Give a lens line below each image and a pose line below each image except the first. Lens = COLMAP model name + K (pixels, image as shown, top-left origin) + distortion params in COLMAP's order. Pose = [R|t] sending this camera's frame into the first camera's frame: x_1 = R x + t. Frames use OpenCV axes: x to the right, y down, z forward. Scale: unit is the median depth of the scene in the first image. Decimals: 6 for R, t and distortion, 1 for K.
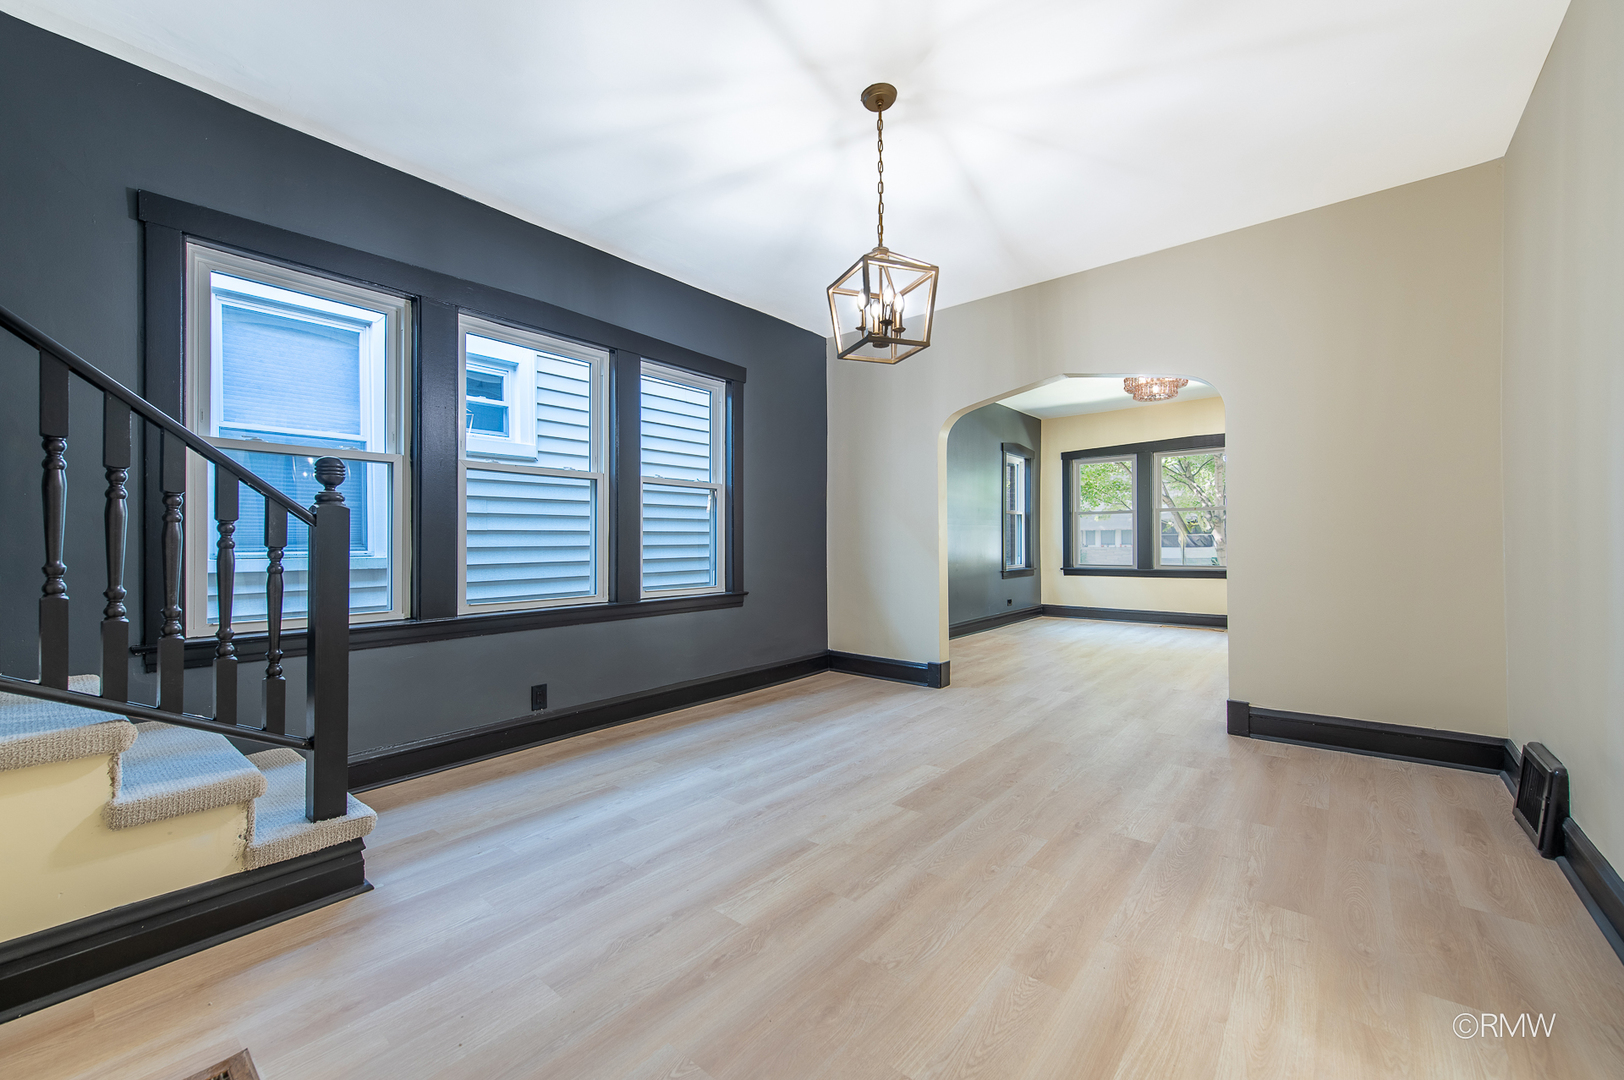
lens RADIAL K [[670.7, 0, 819.8], [0, 670.7, 562.6], [0, 0, 1]] dist [0.018990, -0.007055]
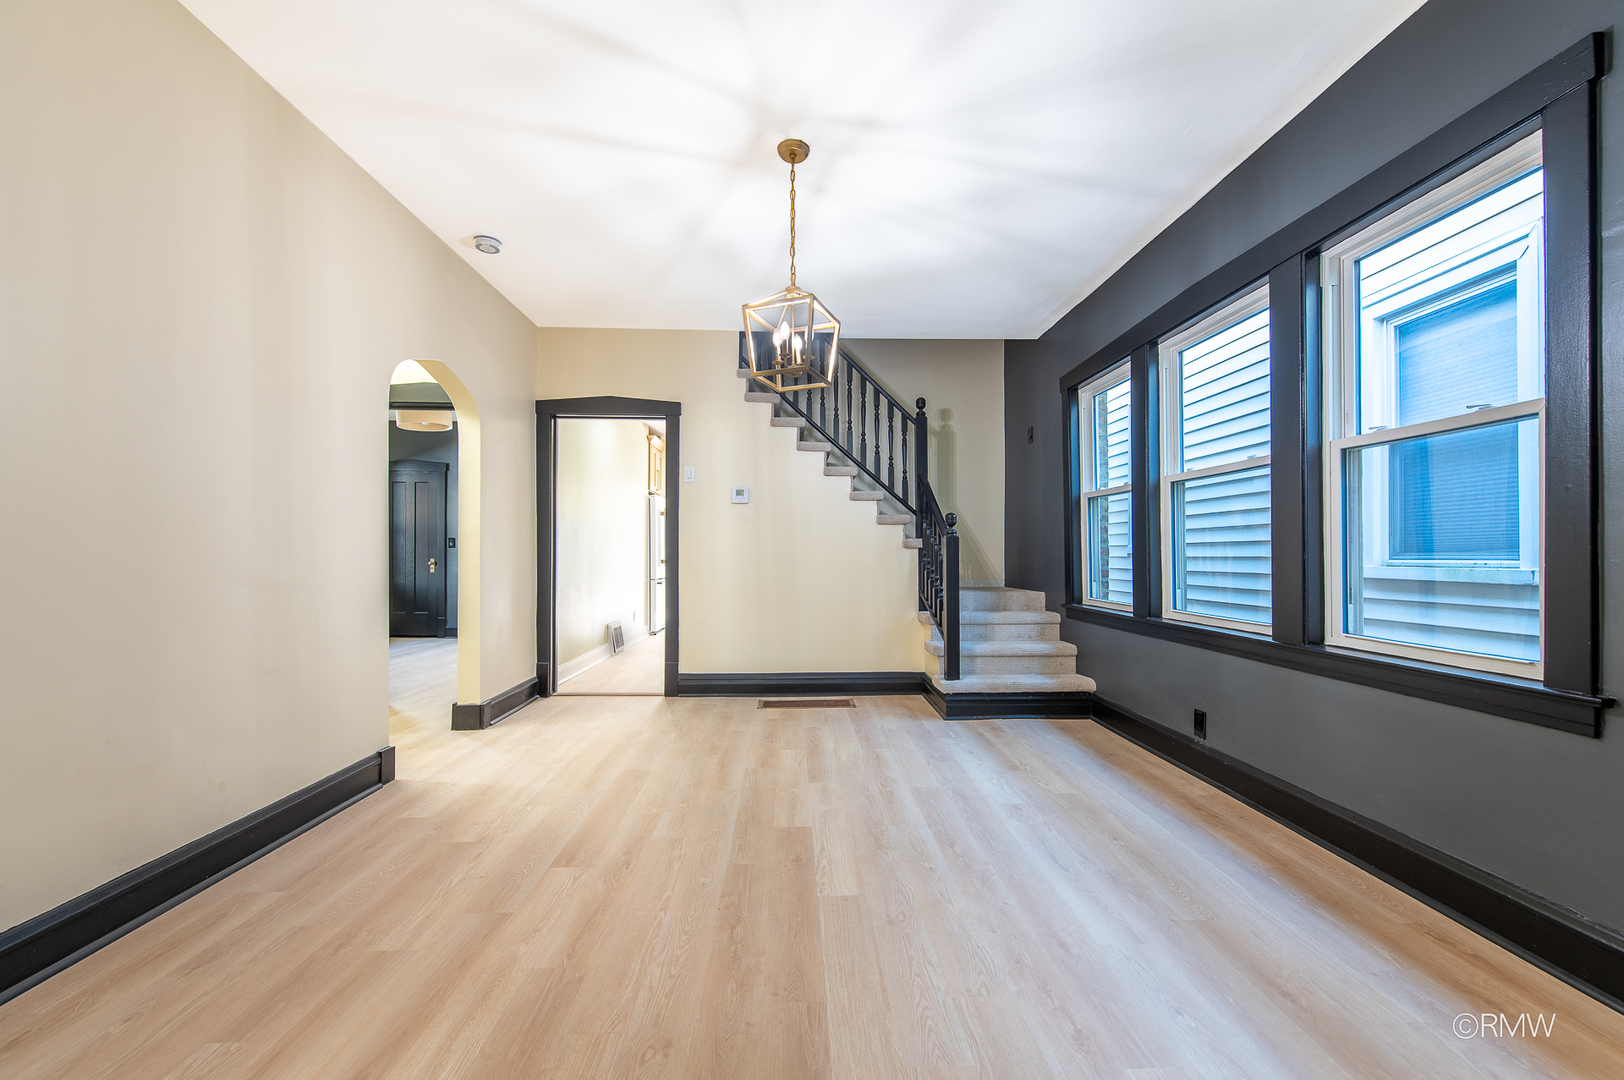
lens RADIAL K [[670.7, 0, 819.8], [0, 670.7, 562.6], [0, 0, 1]] dist [0.018990, -0.007055]
pose [[-0.770040, 0.014422, -0.637833, 0.700470], [-0.013084, 0.999177, 0.038388, -0.059361], [0.637862, 0.037906, -0.769218, 1.711735]]
